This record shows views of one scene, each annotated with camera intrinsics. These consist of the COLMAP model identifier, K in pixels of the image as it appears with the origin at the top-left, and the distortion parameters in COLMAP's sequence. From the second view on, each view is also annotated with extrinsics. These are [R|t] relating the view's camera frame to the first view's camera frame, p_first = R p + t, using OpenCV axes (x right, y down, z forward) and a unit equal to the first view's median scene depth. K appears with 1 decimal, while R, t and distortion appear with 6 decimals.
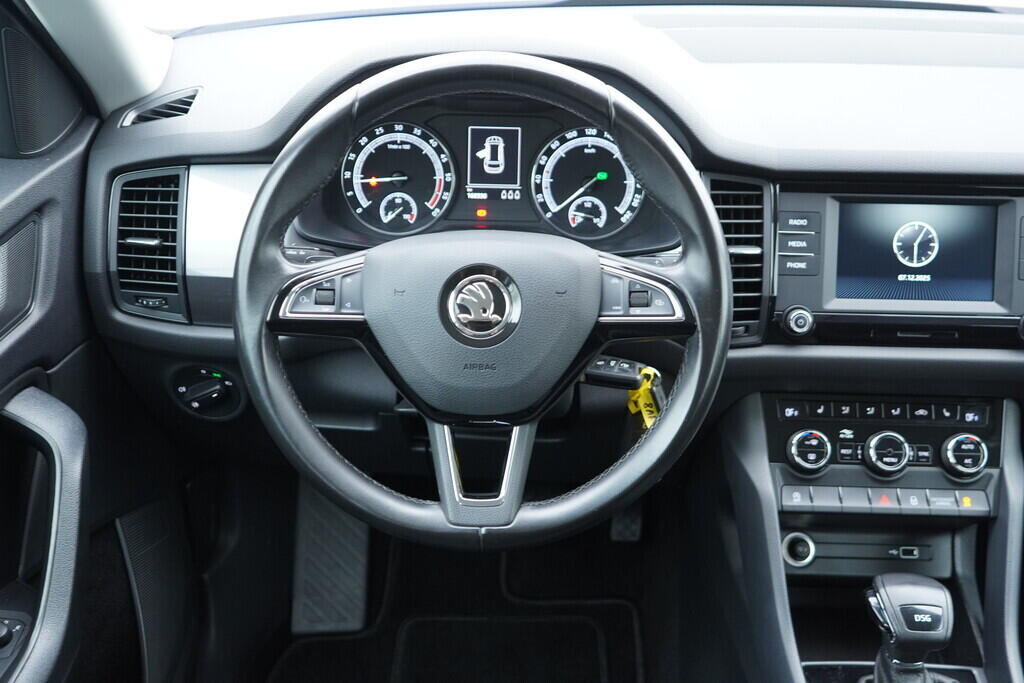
lens RADIAL K [[1066.3, 0, 512.0], [0, 1066.3, 341.5], [0, 0, 1]] dist [0.006758, 0.028542]
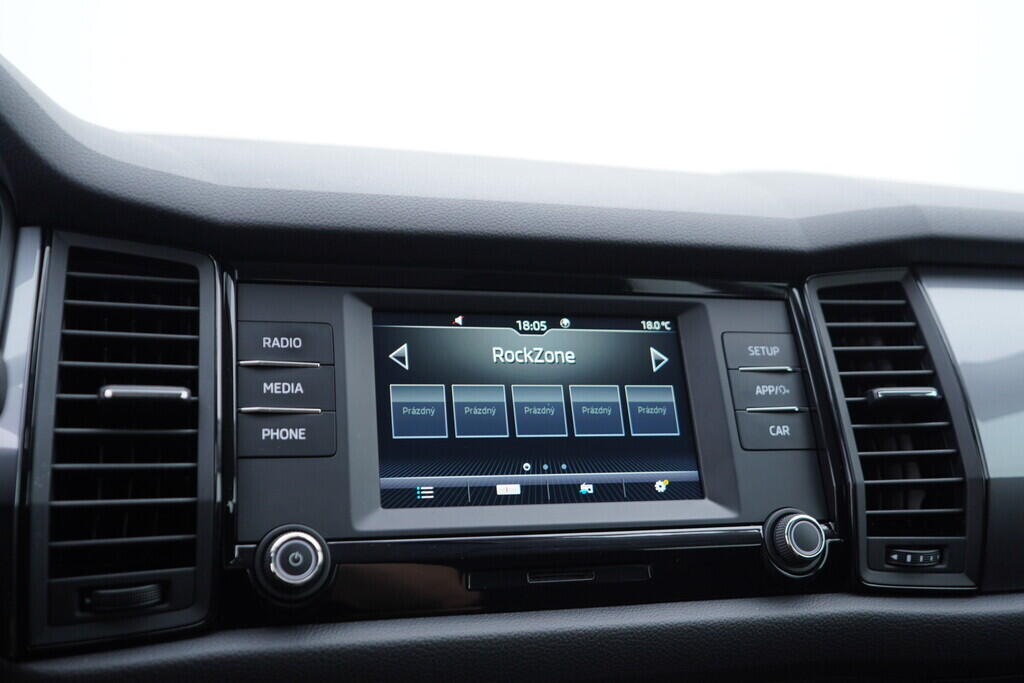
lens RADIAL K [[1045.7, 0, 512.0], [0, 1045.7, 341.5], [0, 0, 1]] dist [0.008283, 0.006245]
pose [[0.956410, -0.004241, 0.291996, 0.221903], [0.126003, 0.908022, -0.399524, 0.073778], [-0.263444, 0.418901, 0.868976, 0.564089]]
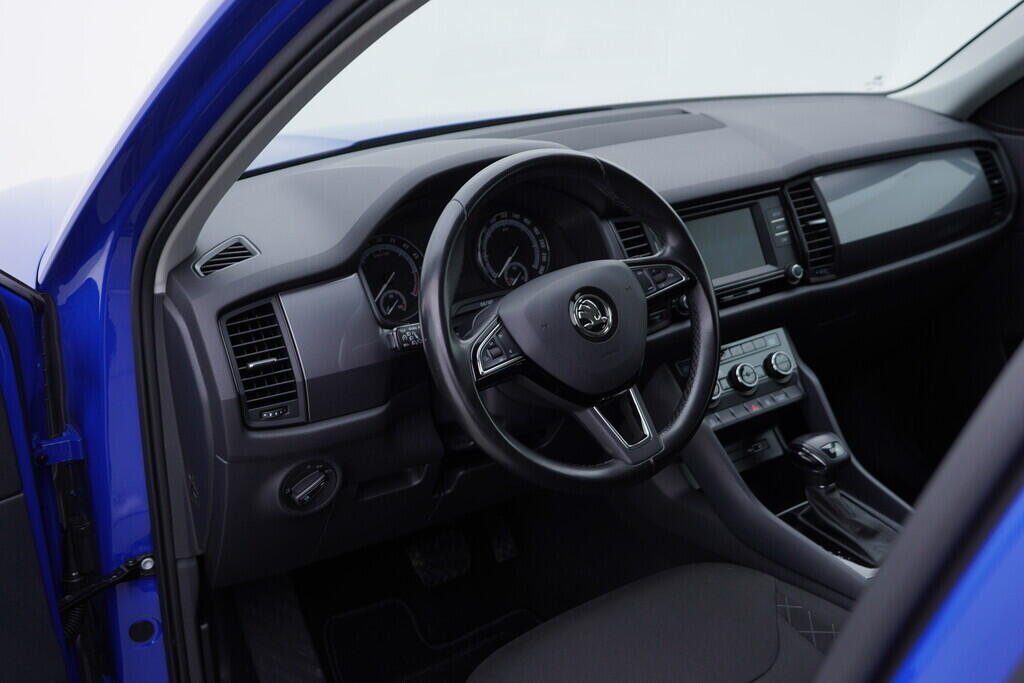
lens RADIAL K [[1045.7, 0, 512.0], [0, 1045.7, 341.5], [0, 0, 1]] dist [0.008283, 0.006245]
pose [[0.813827, -0.244469, 0.527182, -0.683430], [0.322137, 0.944844, -0.059143, 0.038379], [-0.483646, 0.217957, 0.847692, -0.102735]]
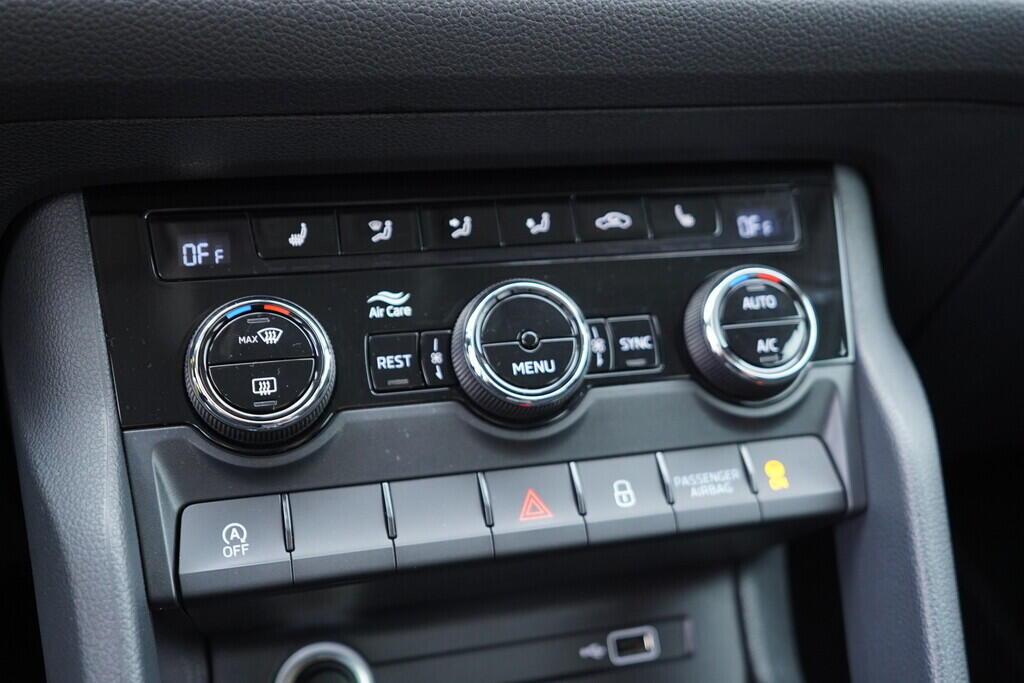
lens RADIAL K [[1066.3, 0, 512.0], [0, 1066.3, 341.5], [0, 0, 1]] dist [0.006758, 0.028542]
pose [[0.961585, -0.101139, 0.255195, 0.271148], [0.115590, 0.992399, -0.042237, 0.114653], [-0.248983, 0.070113, 0.965967, 0.707587]]
